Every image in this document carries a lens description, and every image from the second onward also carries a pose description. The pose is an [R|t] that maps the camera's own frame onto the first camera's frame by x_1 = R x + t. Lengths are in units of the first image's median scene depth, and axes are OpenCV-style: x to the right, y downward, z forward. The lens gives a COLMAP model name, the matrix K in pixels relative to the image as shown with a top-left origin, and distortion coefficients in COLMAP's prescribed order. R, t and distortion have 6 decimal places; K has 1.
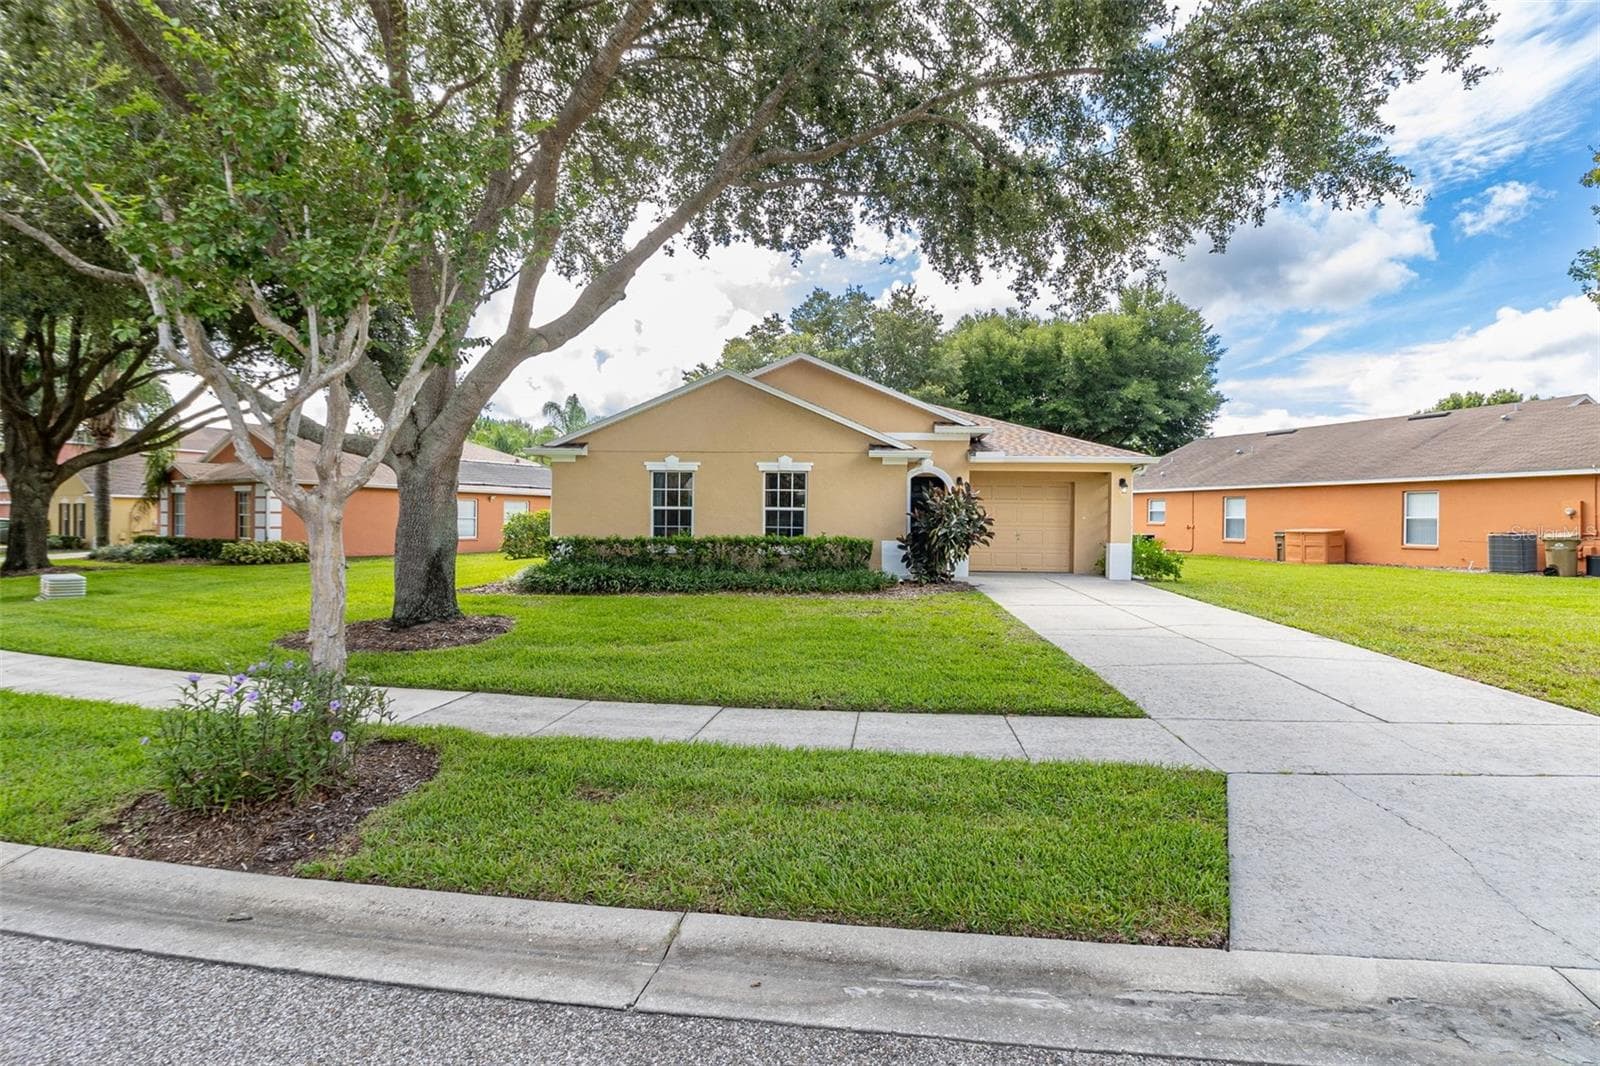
lens RADIAL K [[737.4, 0, 803.5], [0, 737.4, 530.3], [0, 0, 1]] dist [0.003327, -0.000028]
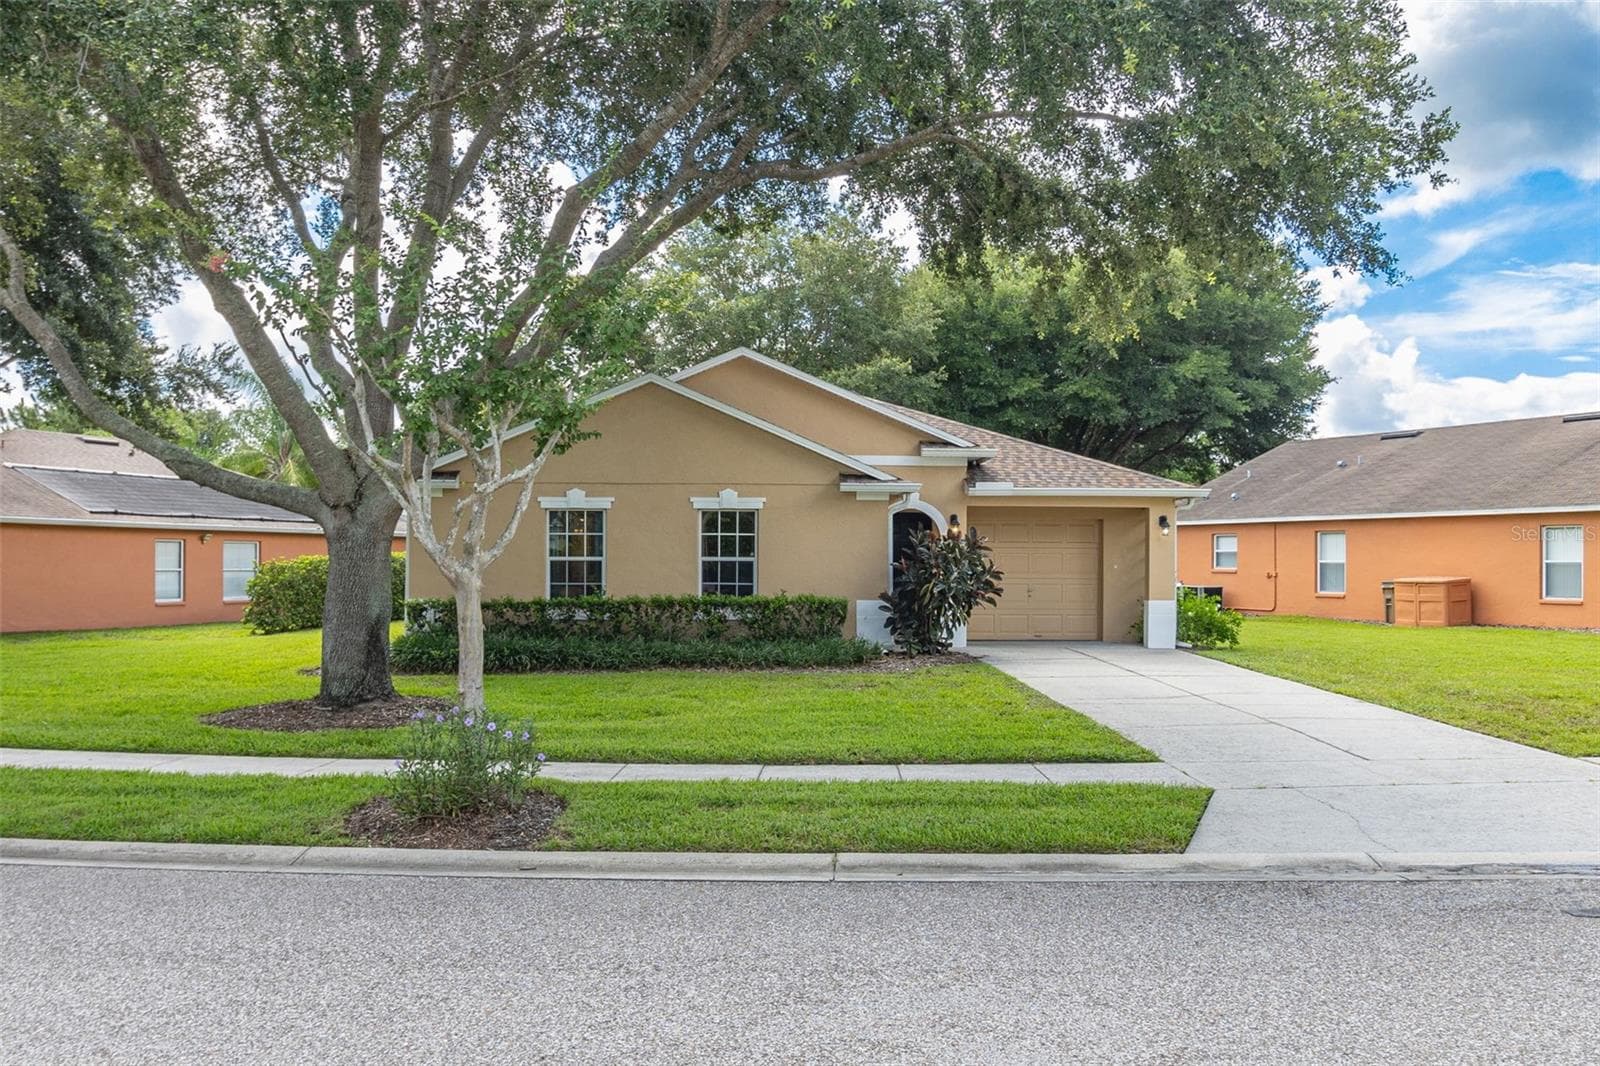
lens RADIAL K [[1290.2, 0, 775.9], [0, 1290.2, 577.8], [0, 0, 1]] dist [0.008795, -0.004543]
pose [[0.995243, -0.008203, 0.097081, -0.104583], [0.008496, 0.999961, -0.002601, -0.006189], [-0.097056, 0.003413, 0.995273, -0.312531]]
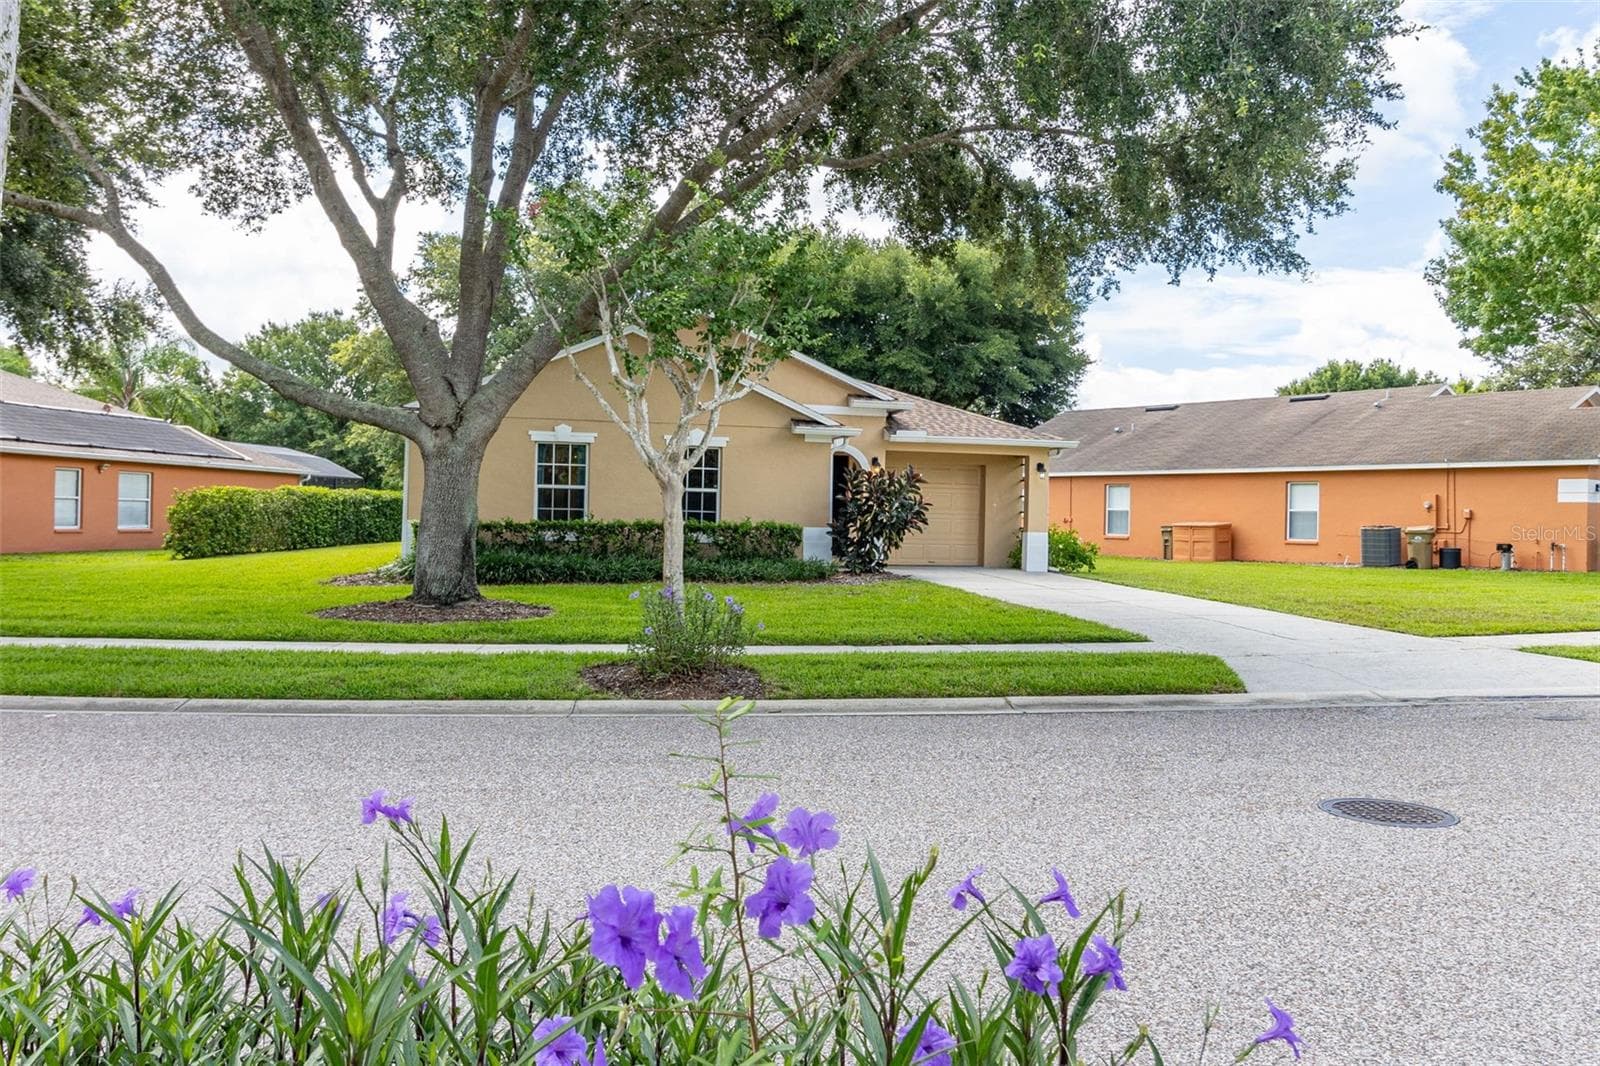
lens RADIAL K [[1169.6, 0, 795.0], [0, 1169.6, 534.4], [0, 0, 1]] dist [0.002936, 0.001181]
pose [[0.957507, 0.004124, 0.288379, -0.308150], [-0.005418, 0.999979, 0.003689, 0.017291], [-0.288358, -0.005095, 0.957509, -0.346573]]
